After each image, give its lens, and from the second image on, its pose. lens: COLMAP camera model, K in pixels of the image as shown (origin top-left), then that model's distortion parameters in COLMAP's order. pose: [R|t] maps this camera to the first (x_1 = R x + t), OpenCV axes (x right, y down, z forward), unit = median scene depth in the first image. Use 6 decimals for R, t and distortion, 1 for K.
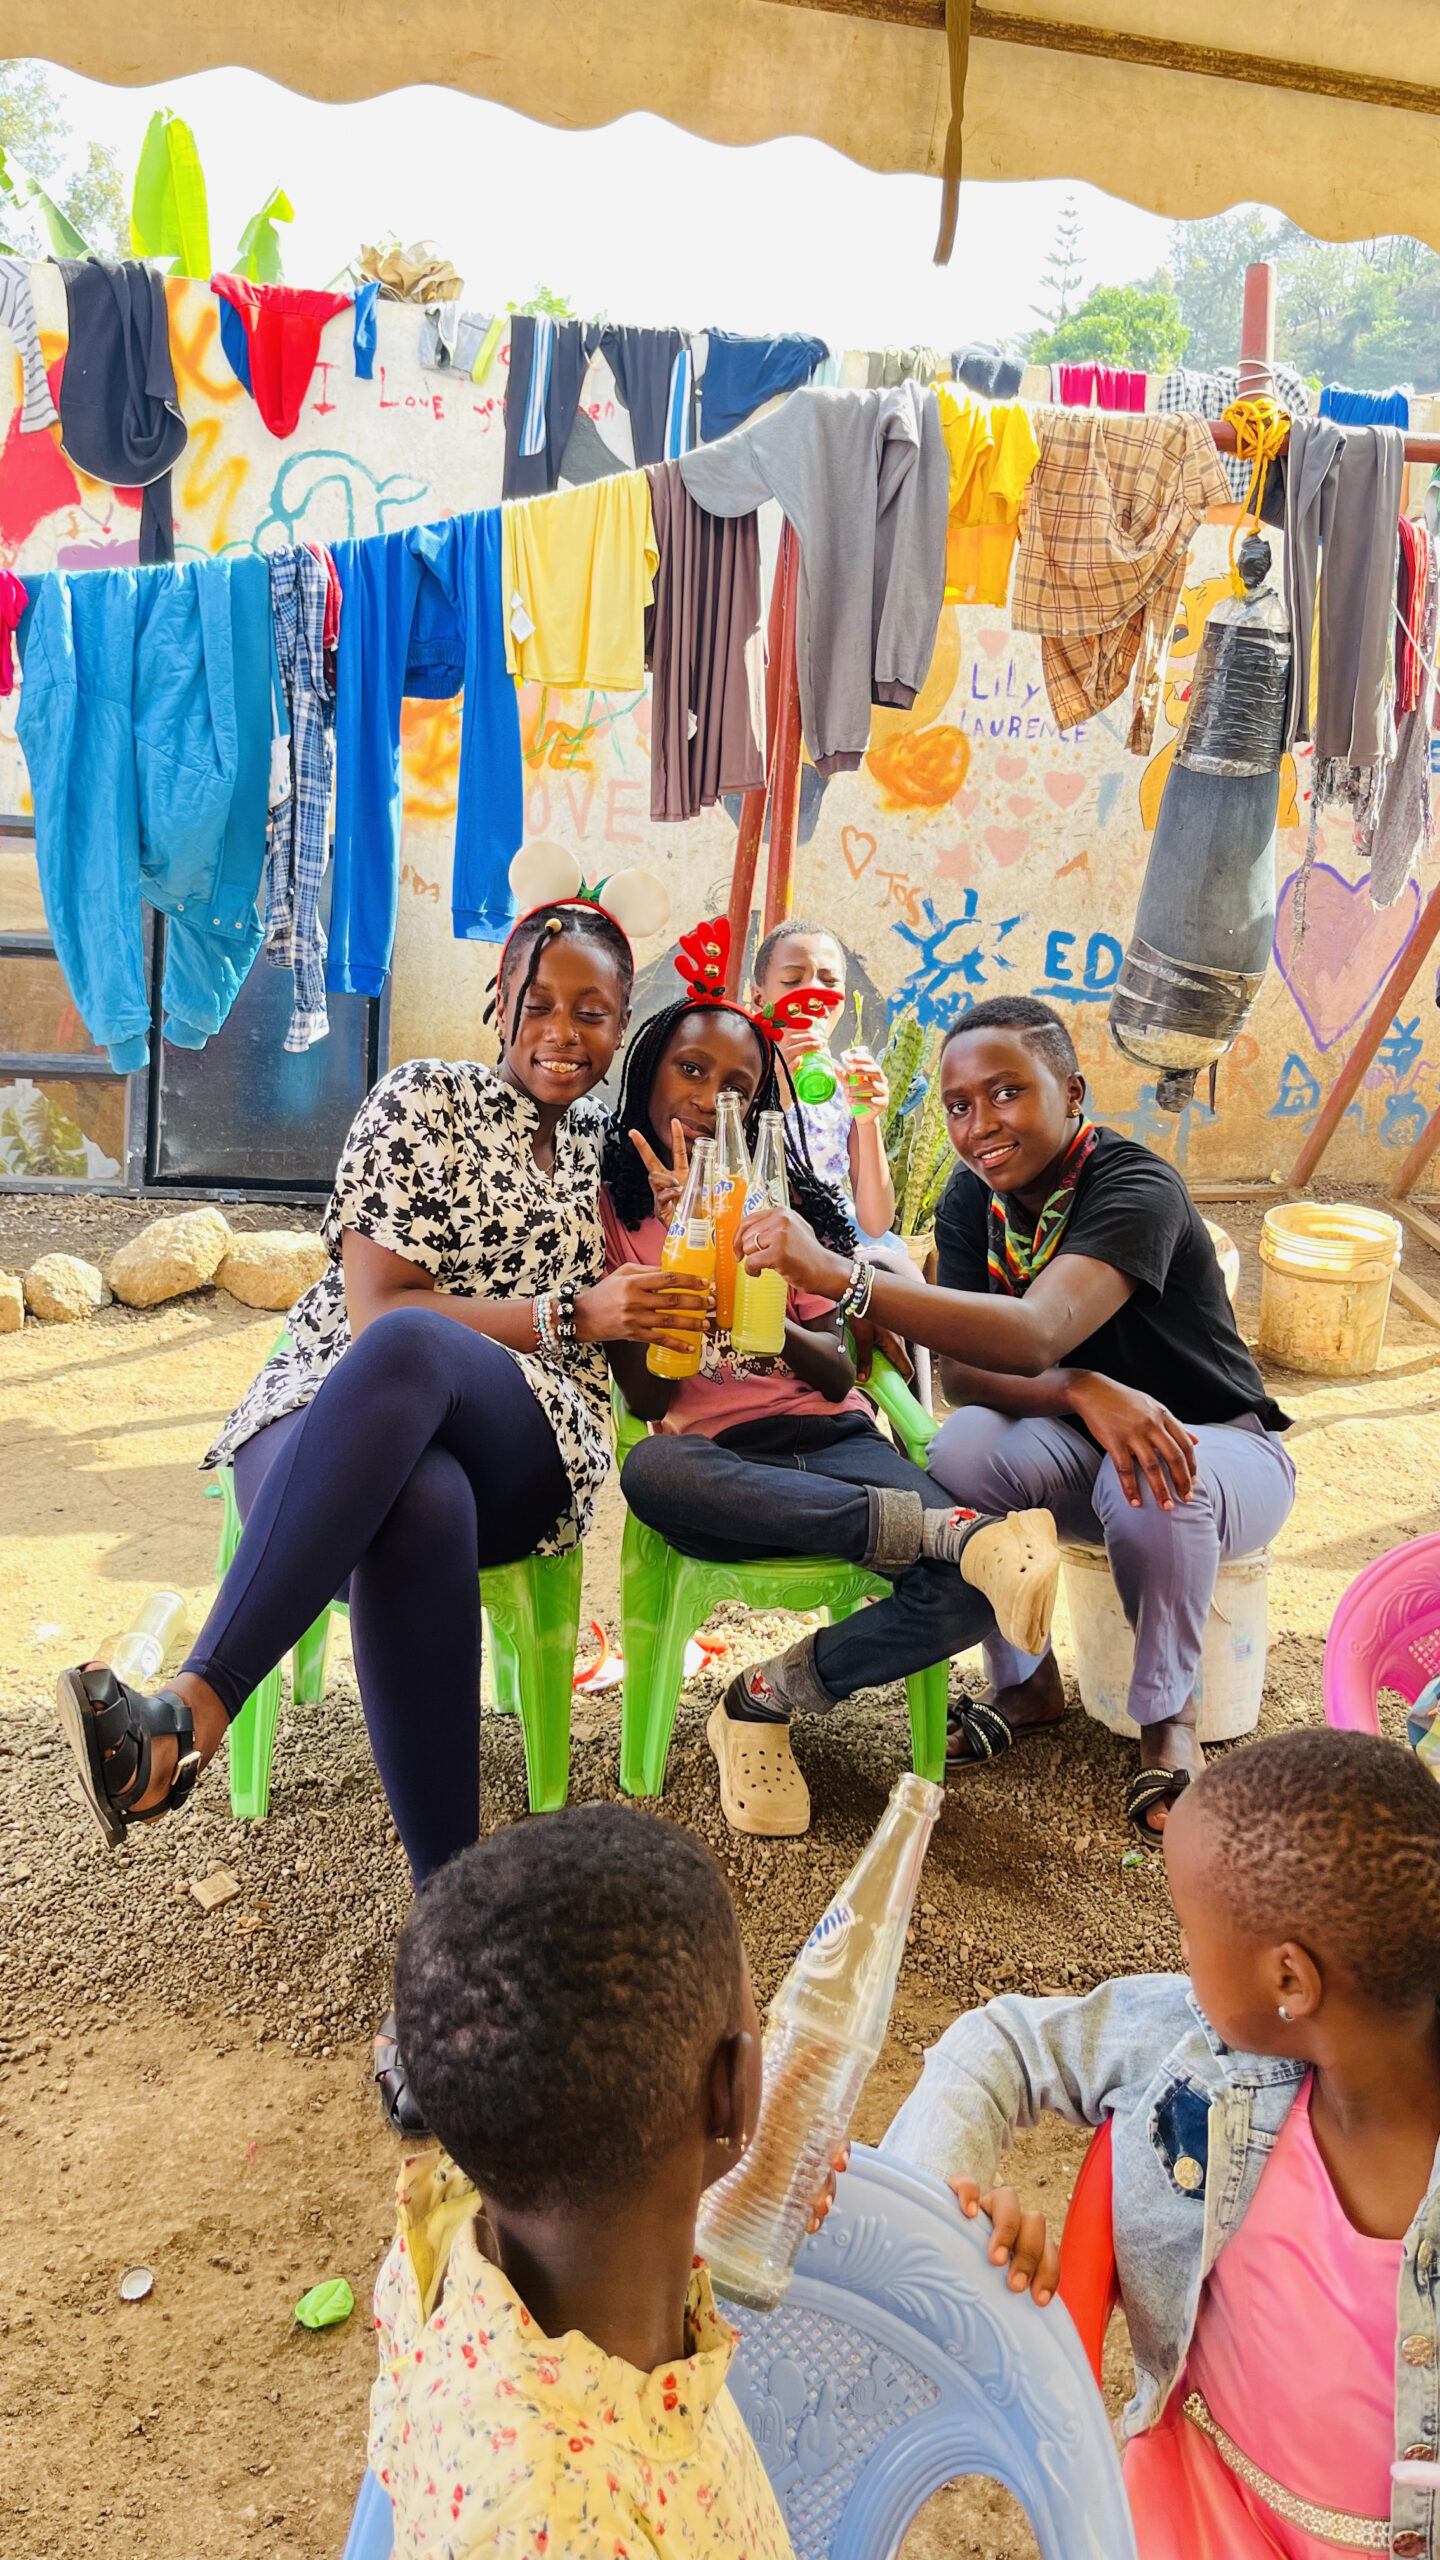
lens RADIAL K [[1792.0, 0, 720.0], [0, 1792.0, 1280.0], [0, 0, 1]] dist [0.020186, 0.003977]
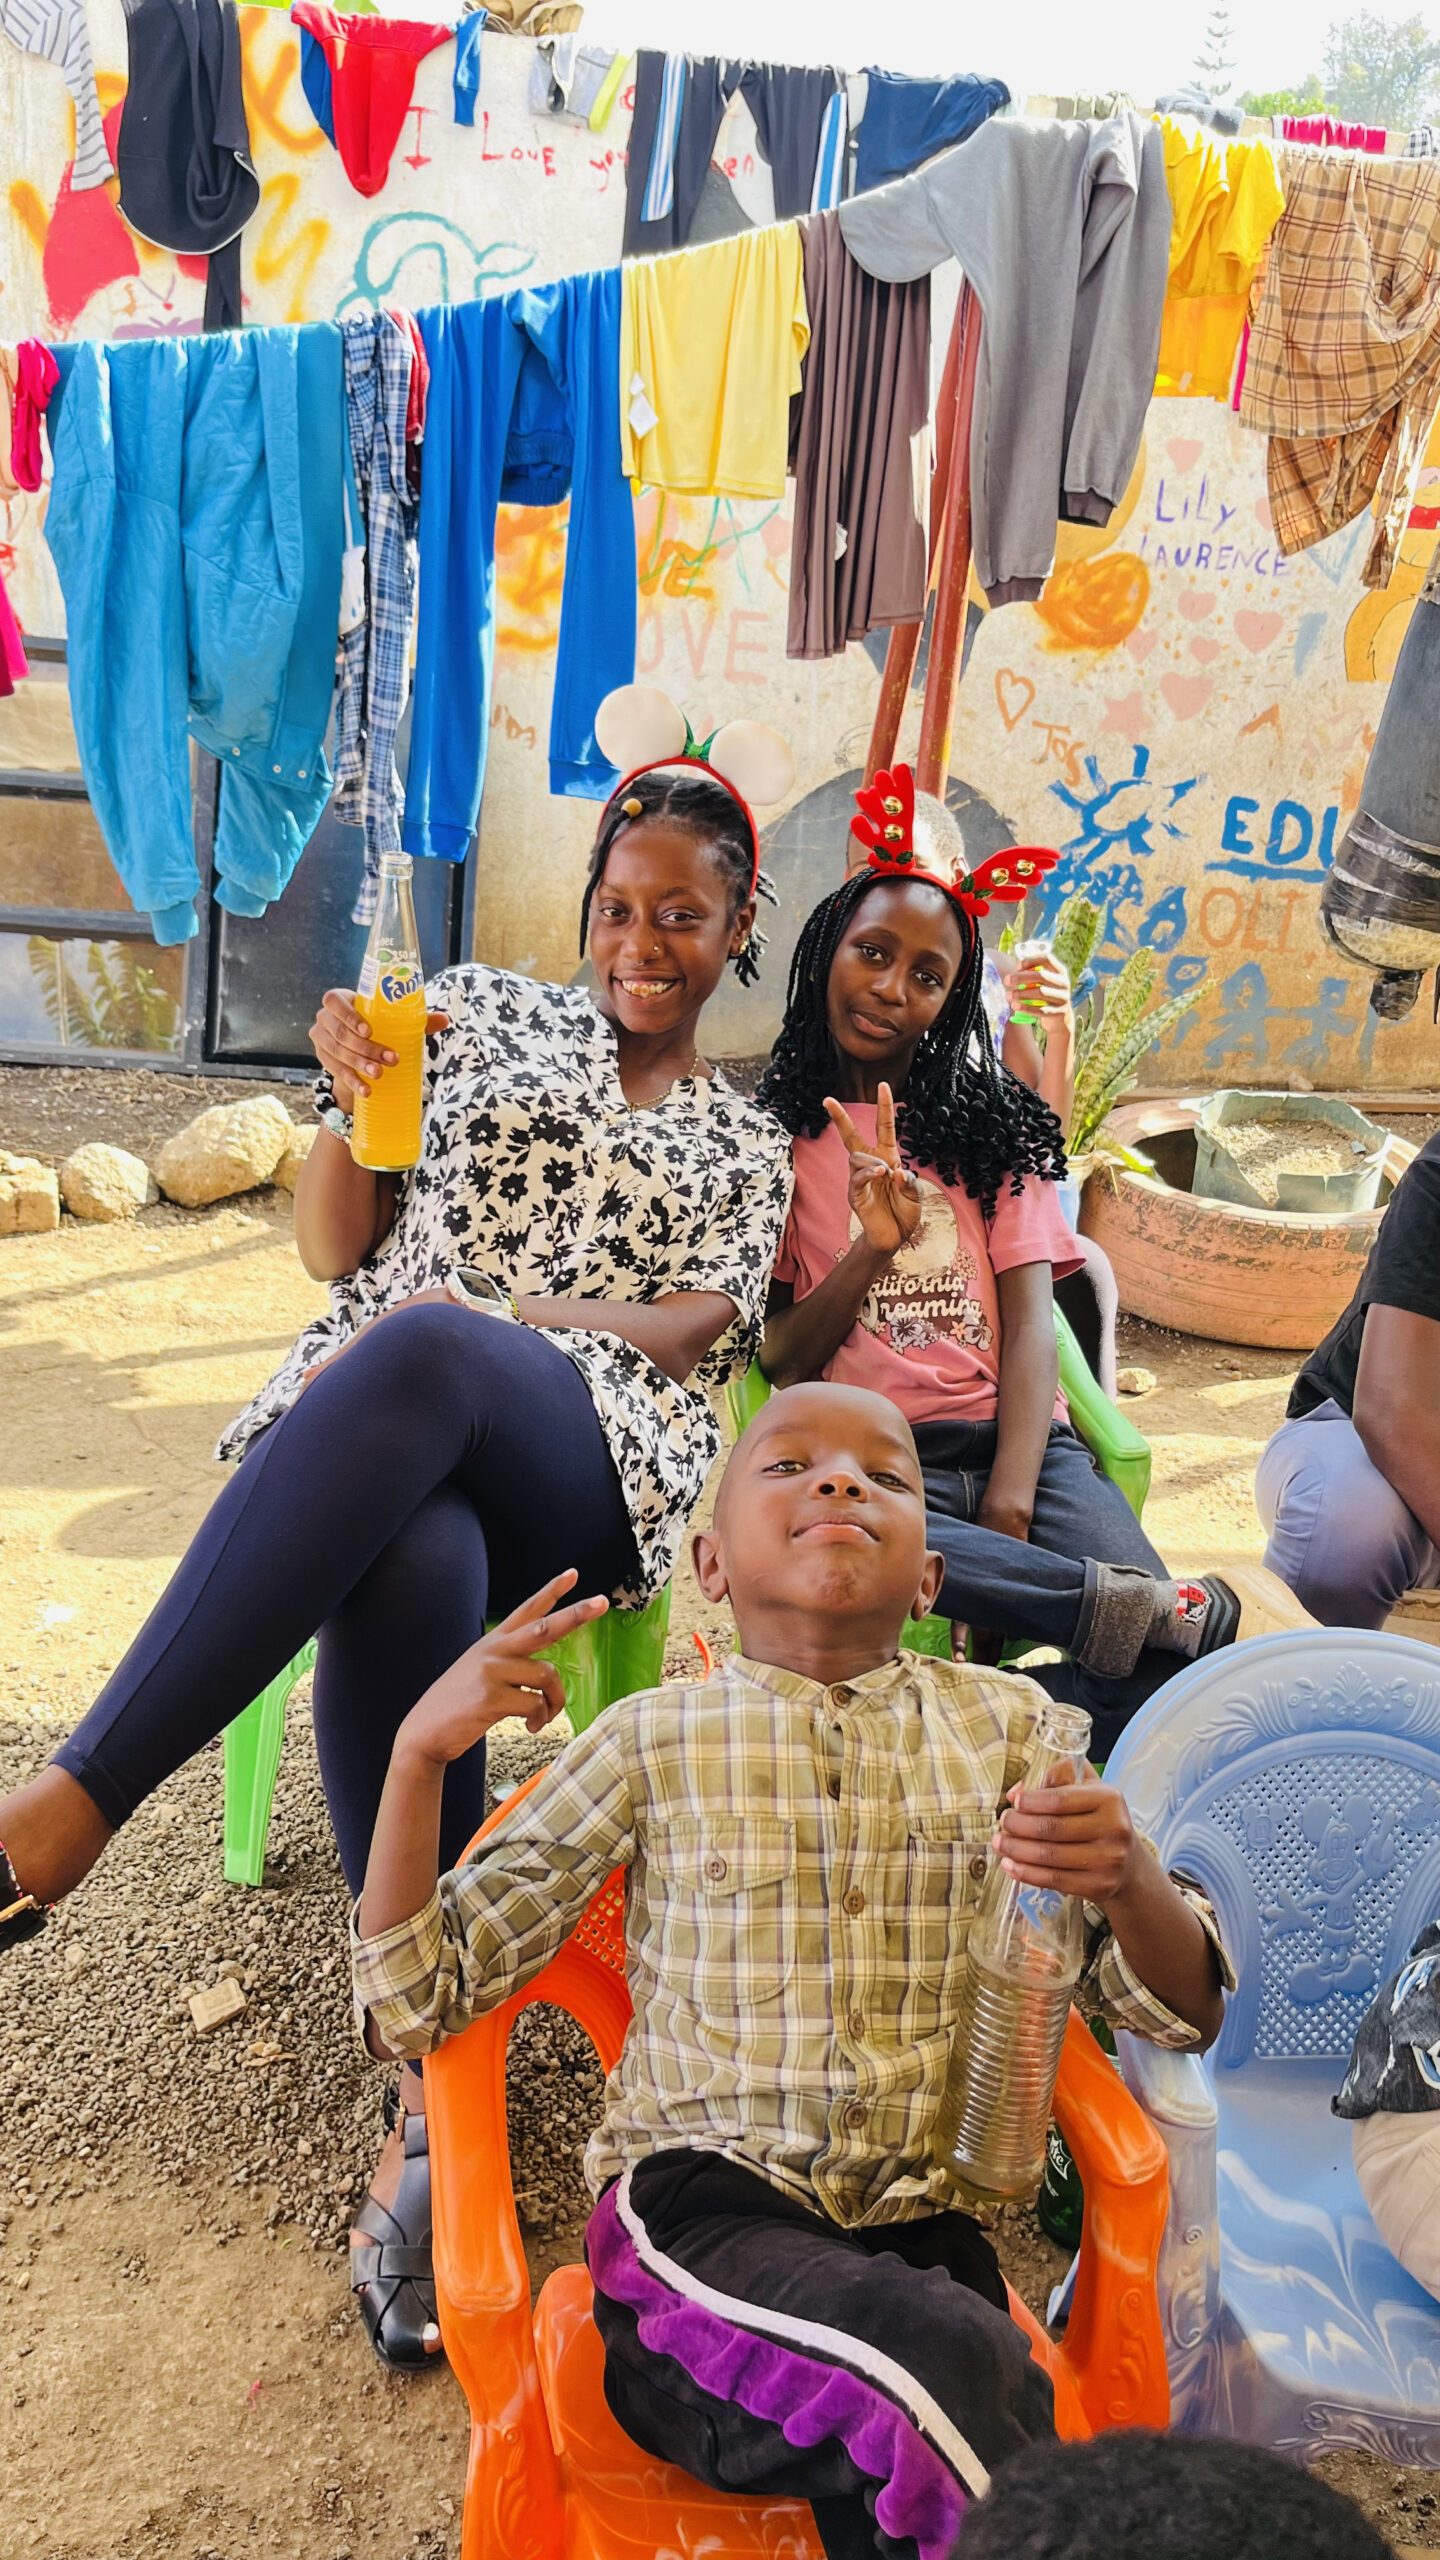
lens RADIAL K [[1734.5, 0, 708.7], [0, 1734.5, 1241.1], [0, 0, 1]] dist [0.033033, -0.037351]
pose [[0.998144, 0.035576, -0.049425, -0.024686], [-0.032002, 0.996940, 0.071315, -0.039355], [0.051811, -0.069601, 0.996229, 0.162291]]
